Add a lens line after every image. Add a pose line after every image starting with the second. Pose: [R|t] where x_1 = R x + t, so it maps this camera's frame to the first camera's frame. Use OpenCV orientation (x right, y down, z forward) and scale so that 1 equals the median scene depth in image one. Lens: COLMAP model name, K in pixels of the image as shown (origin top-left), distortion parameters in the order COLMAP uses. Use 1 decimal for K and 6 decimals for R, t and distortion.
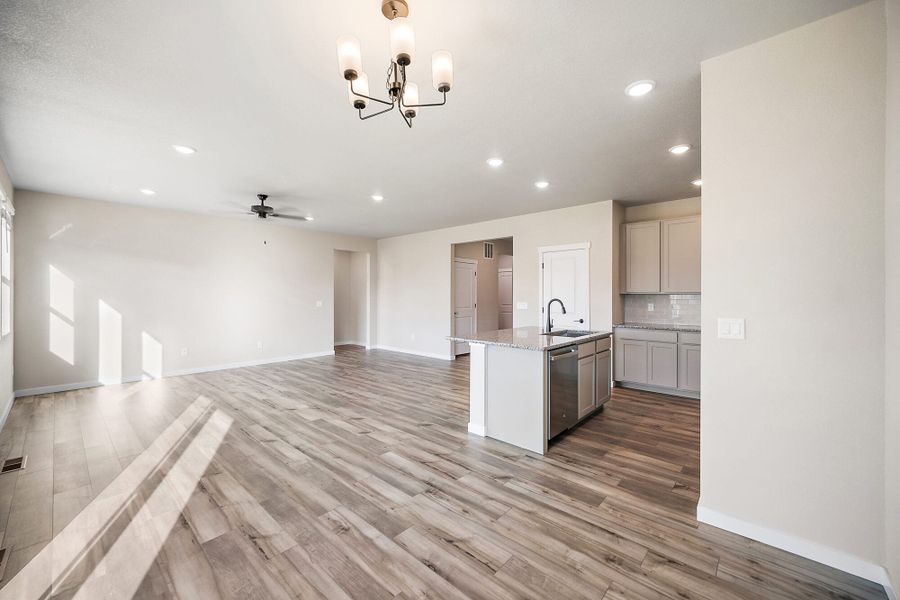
lens RADIAL K [[358.3, 0, 445.6], [0, 358.3, 296.3], [0, 0, 1]] dist [-0.021134, 0.000157]
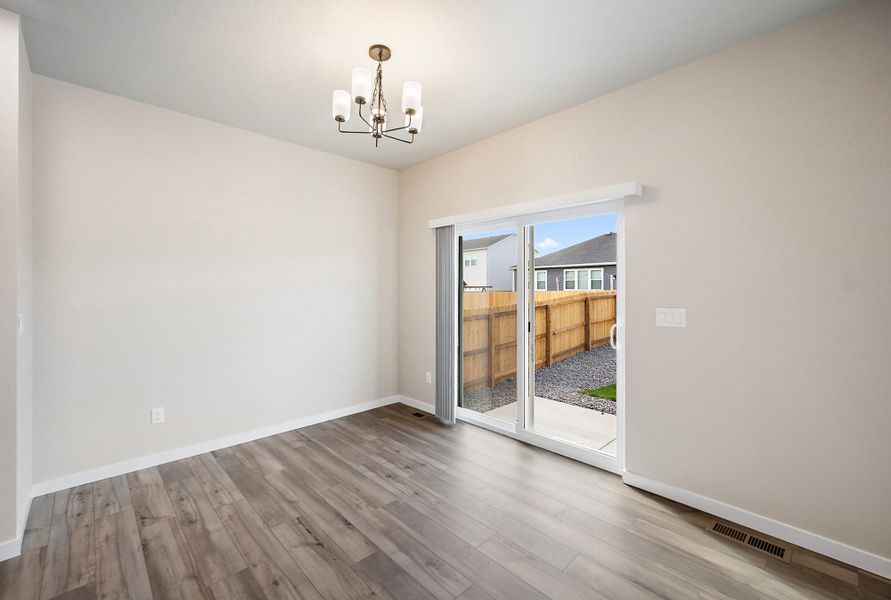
lens RADIAL K [[373.2, 0, 433.7], [0, 373.2, 286.1], [0, 0, 1]] dist [0.000015, -0.000052]
pose [[-0.996931, -0.005219, 0.078117, -0.221975], [-0.005684, 0.999967, -0.005726, -0.004456], [-0.078085, -0.006153, -0.996928, 1.186285]]
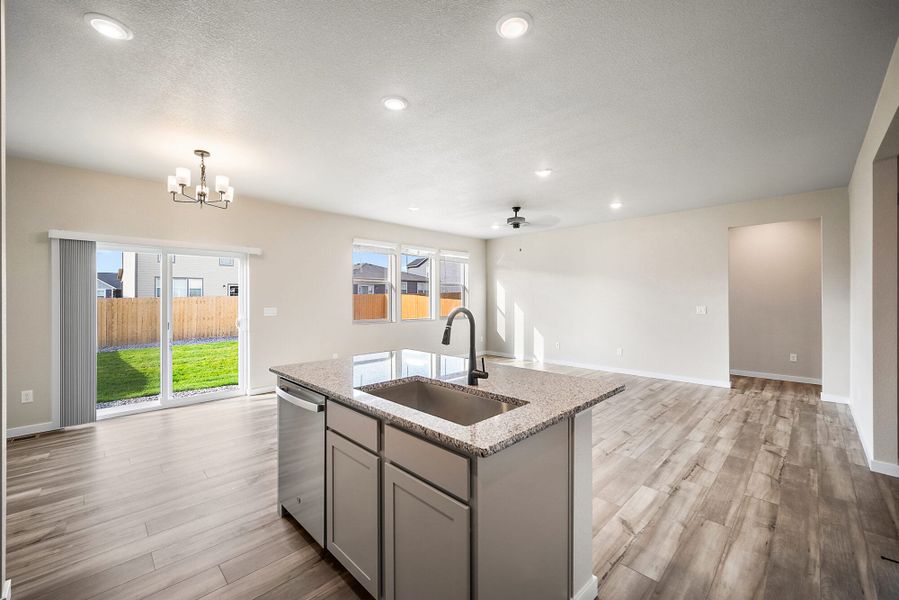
lens RADIAL K [[360.4, 0, 449.5], [0, 360.4, 300.0], [0, 0, 1]] dist [-0.000564, -0.000187]
pose [[-0.049514, 0.004169, -0.998765, 0.940067], [0.001353, 0.999991, 0.004107, -0.005083], [0.998773, -0.001148, -0.049519, 1.295914]]
